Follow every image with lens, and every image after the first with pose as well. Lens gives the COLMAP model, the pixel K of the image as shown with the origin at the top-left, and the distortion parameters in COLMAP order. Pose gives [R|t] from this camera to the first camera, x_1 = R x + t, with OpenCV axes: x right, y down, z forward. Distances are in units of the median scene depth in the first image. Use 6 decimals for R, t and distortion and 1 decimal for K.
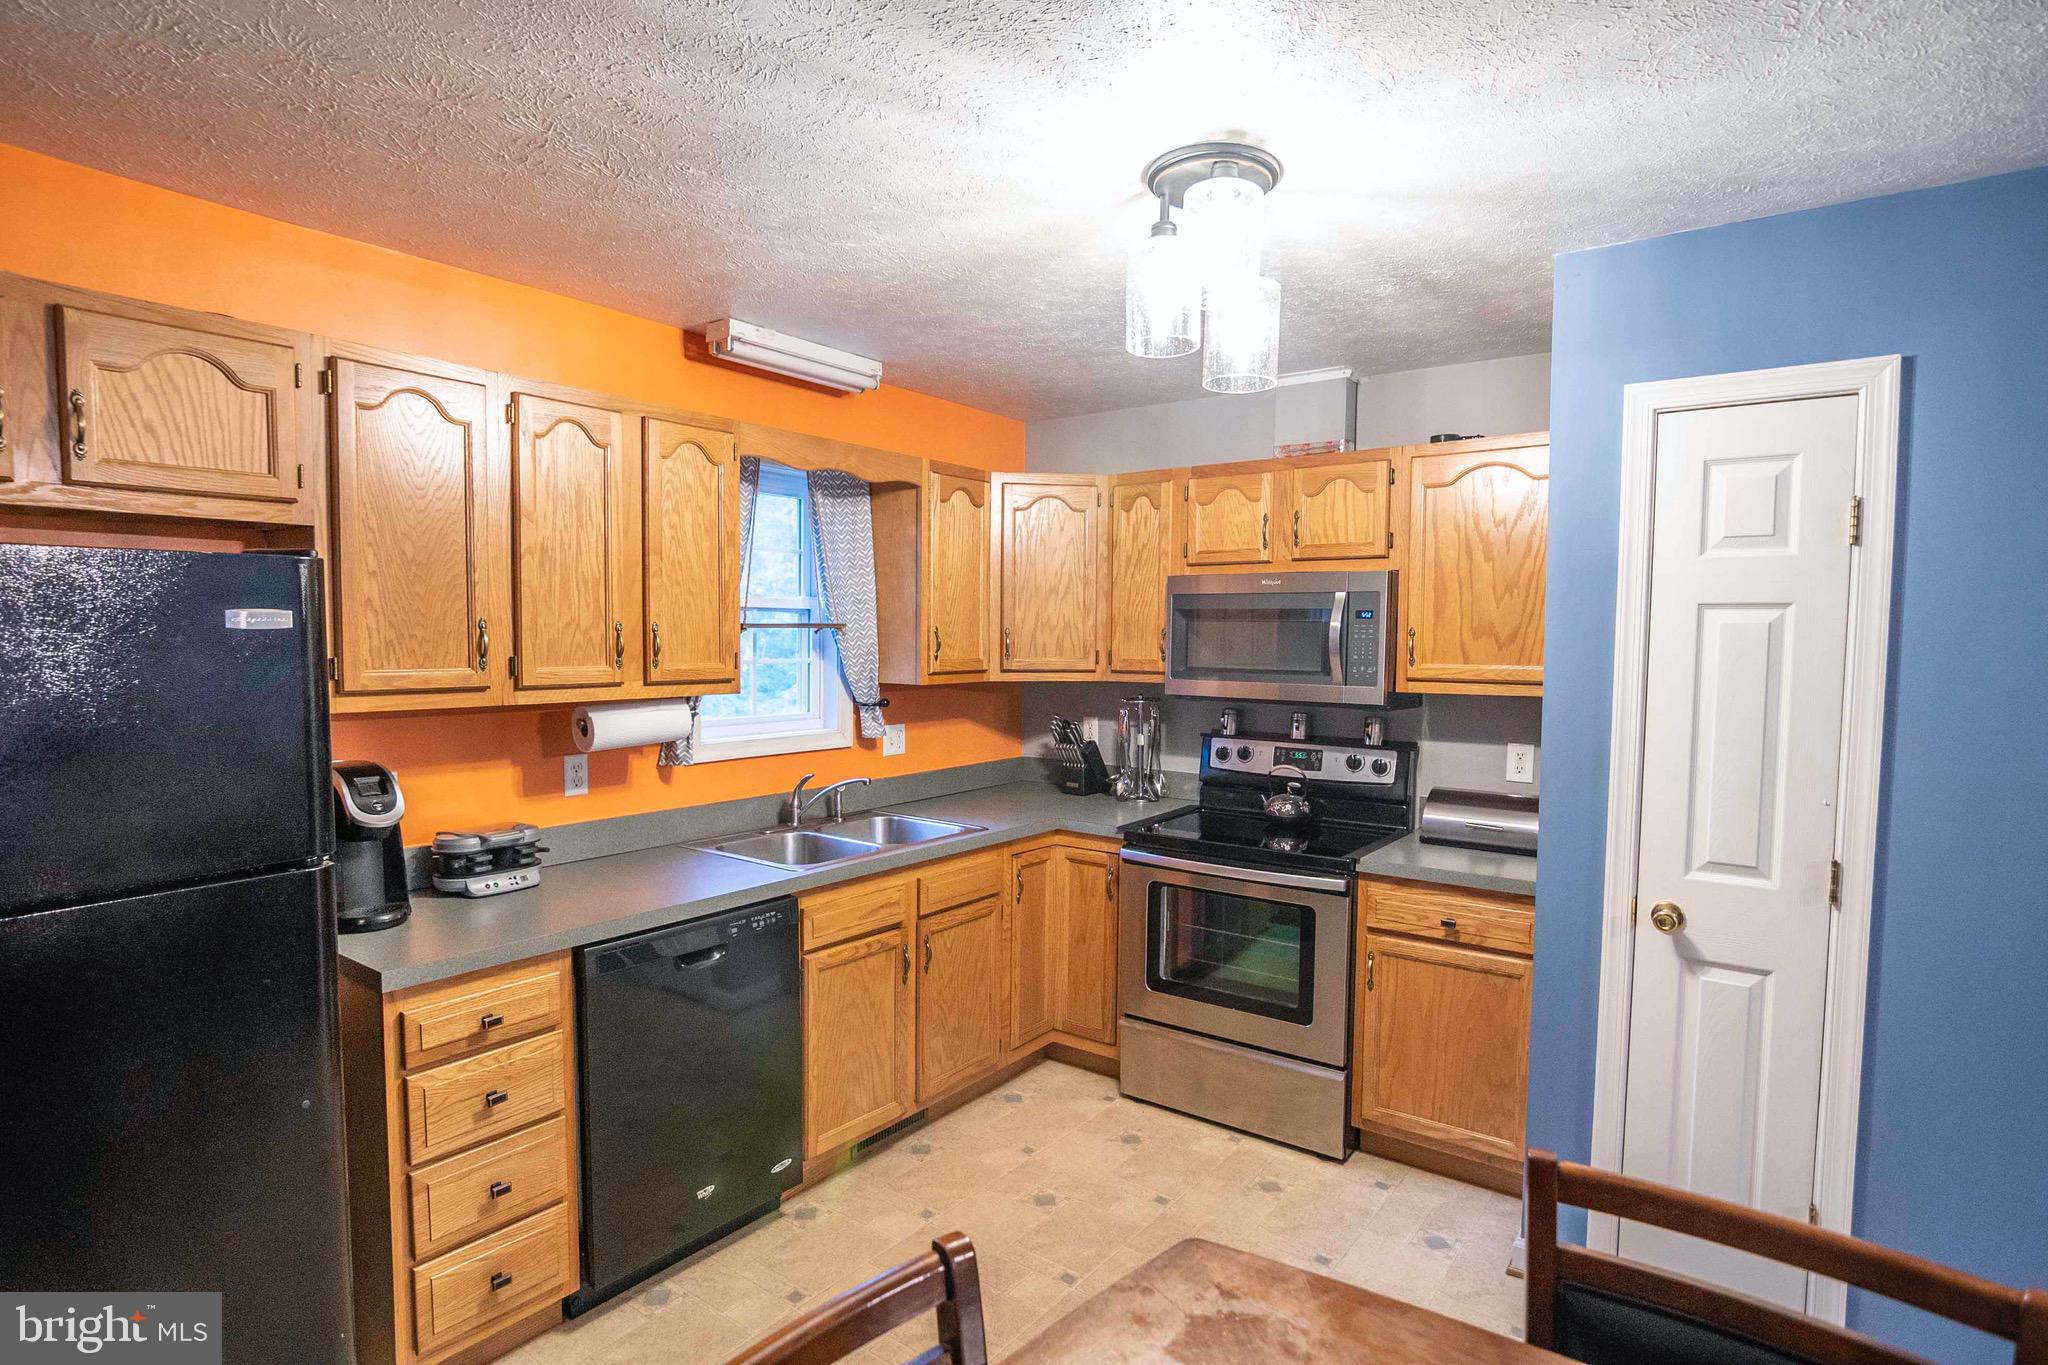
lens RADIAL K [[1045.9, 0, 1016.2], [0, 1045.9, 692.6], [0, 0, 1]] dist [-0.023746, -0.000037]
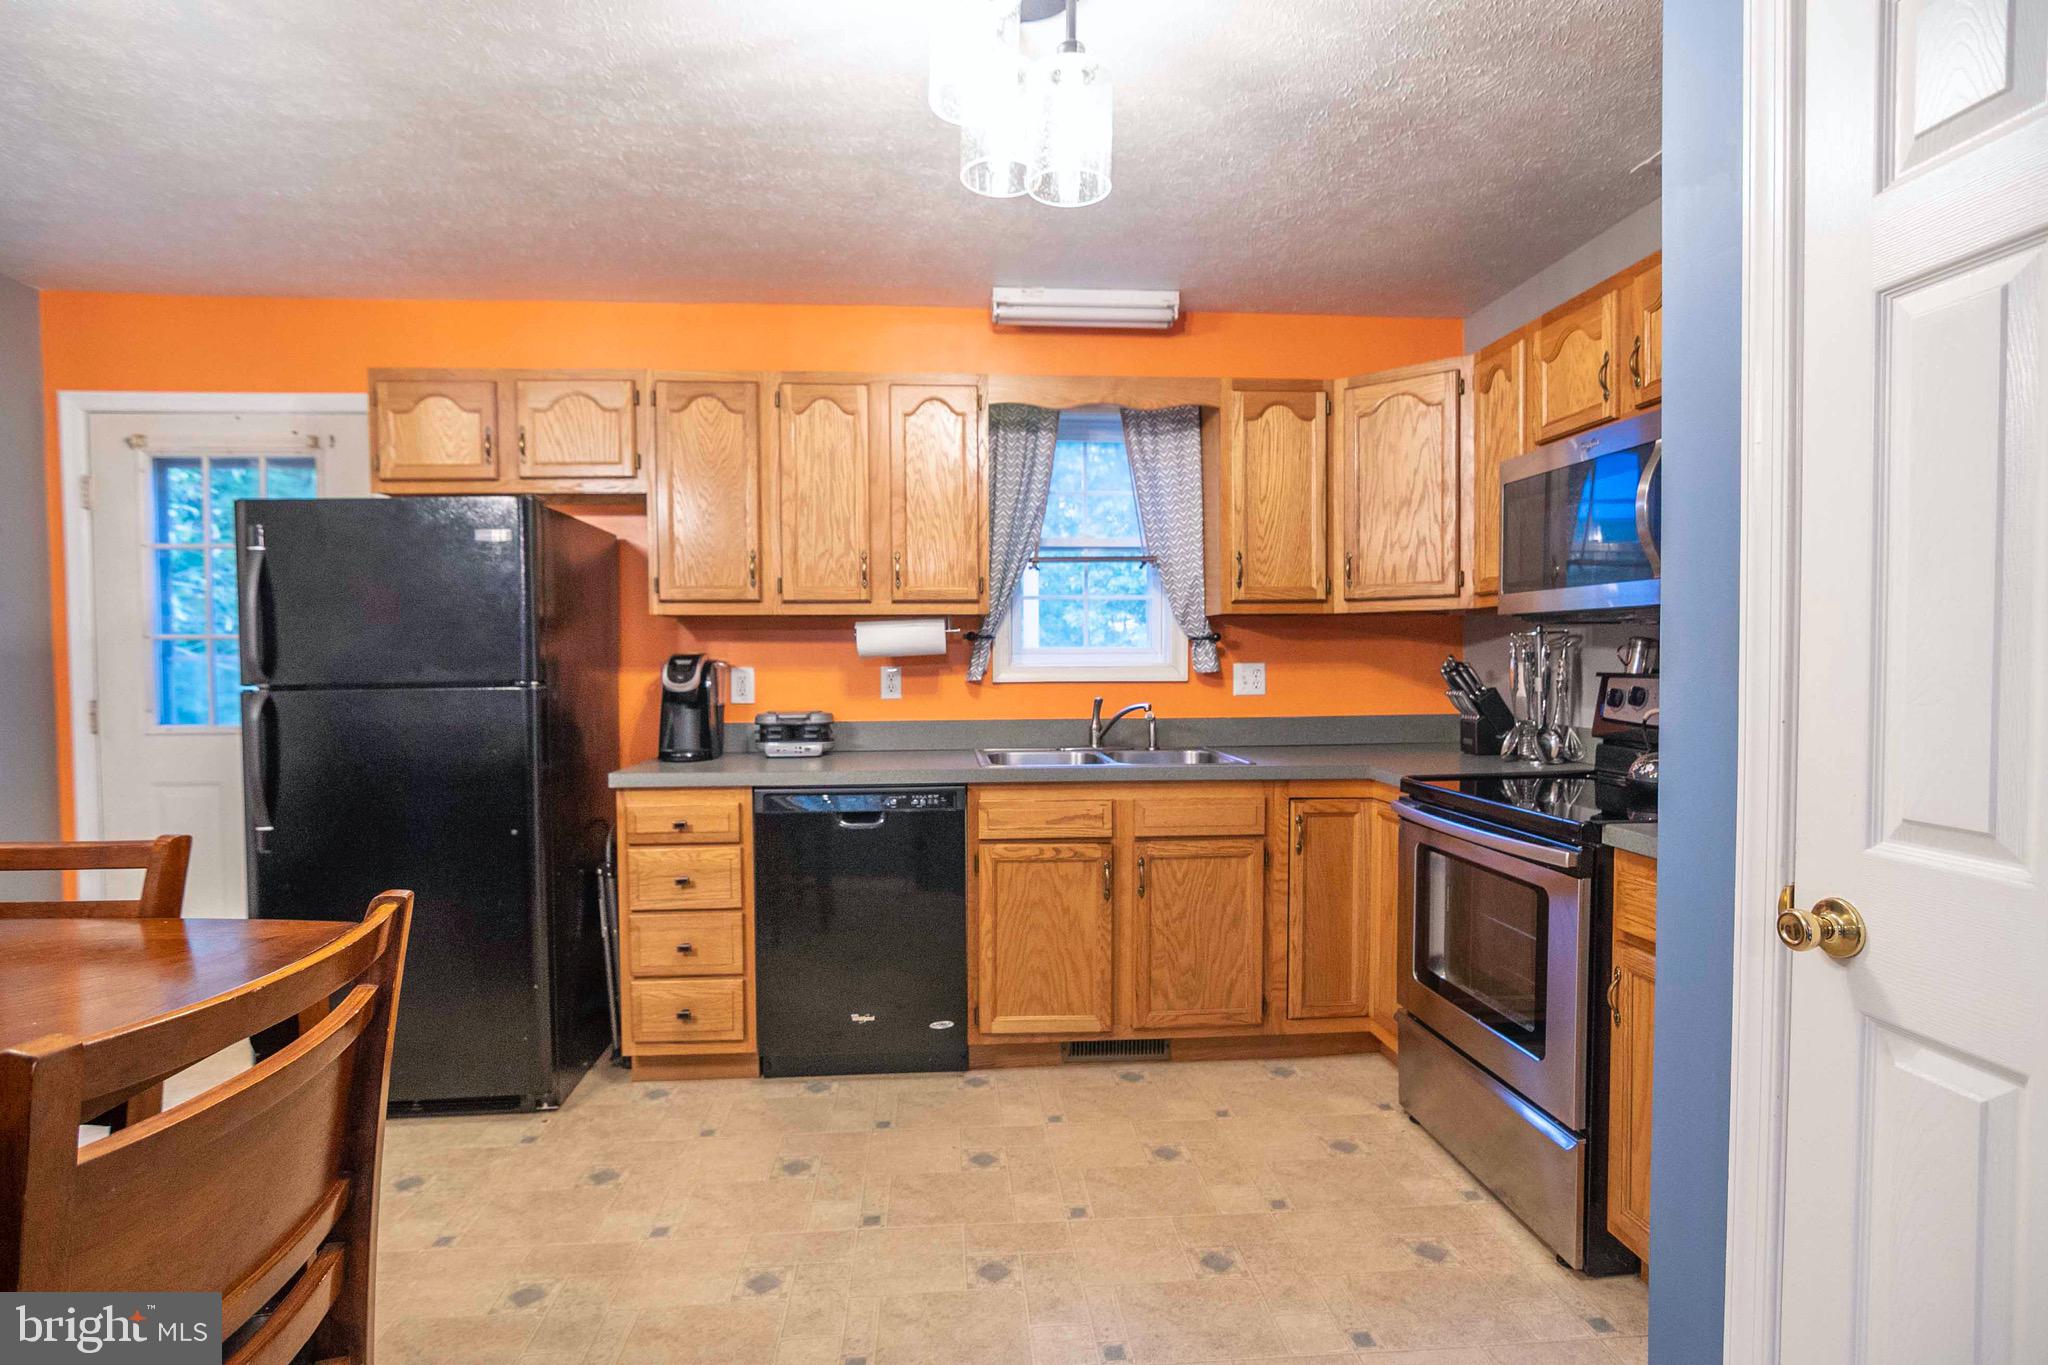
lens RADIAL K [[1008.0, 0, 1013.5], [0, 1008.0, 685.7], [0, 0, 1]] dist [-0.031592, 0.009530]
pose [[0.662600, 0.009620, -0.748912, 0.555382], [-0.029290, 0.999485, -0.013076, 0.089970], [0.748401, 0.030599, 0.662541, 0.290602]]
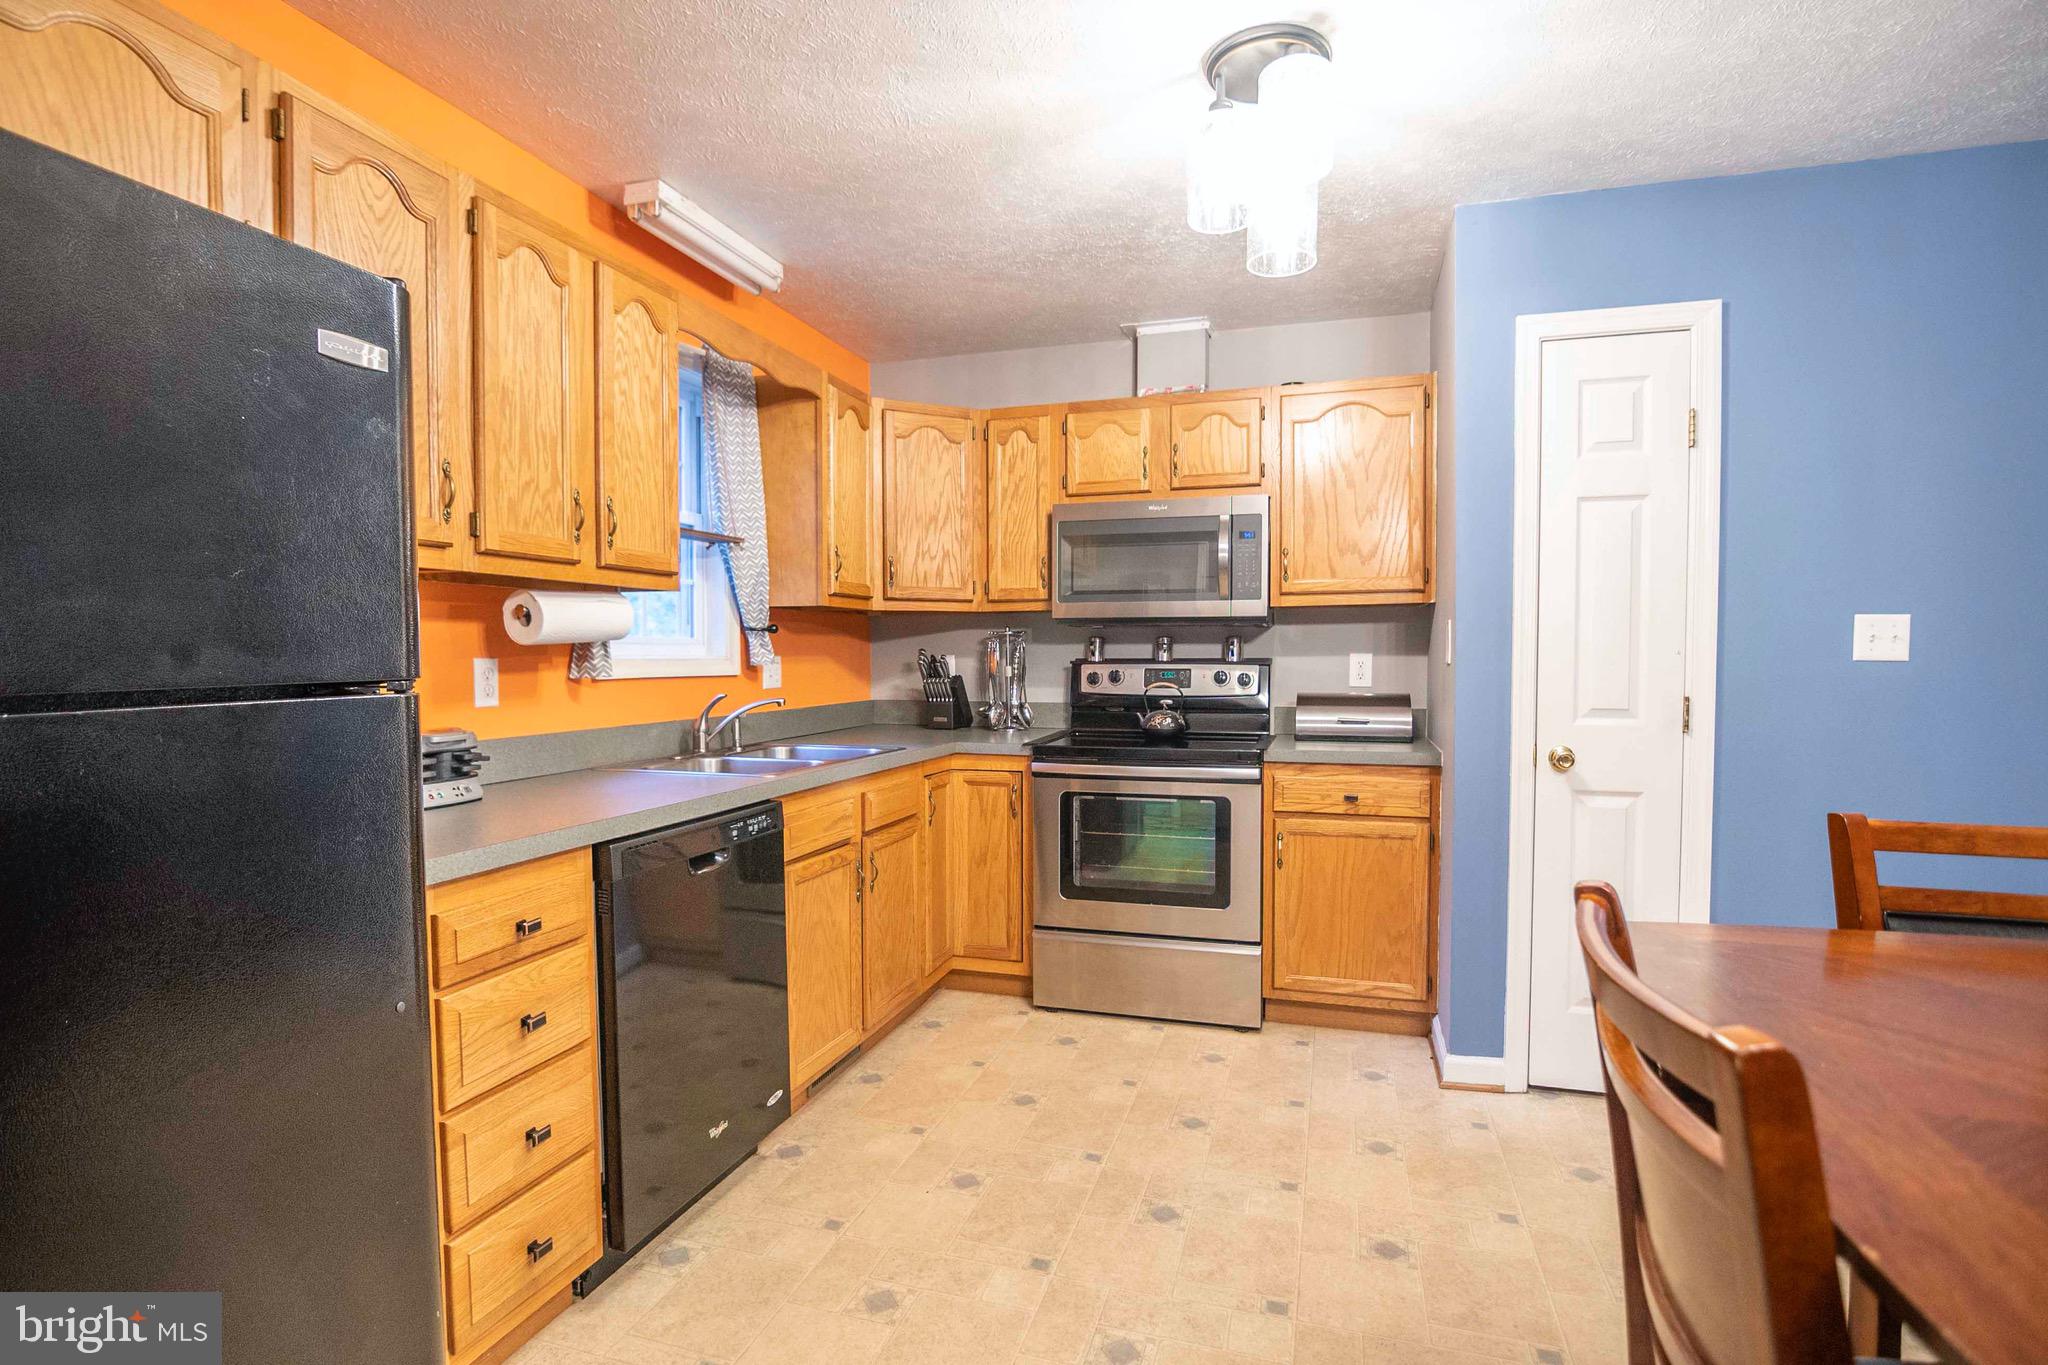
lens RADIAL K [[1008.0, 0, 1013.5], [0, 1008.0, 685.7], [0, 0, 1]] dist [-0.031592, 0.009530]
pose [[0.943093, -0.021412, 0.331838, -0.274196], [0.029197, 0.999403, -0.018490, 0.104115], [-0.331244, 0.027127, 0.943155, 0.085689]]
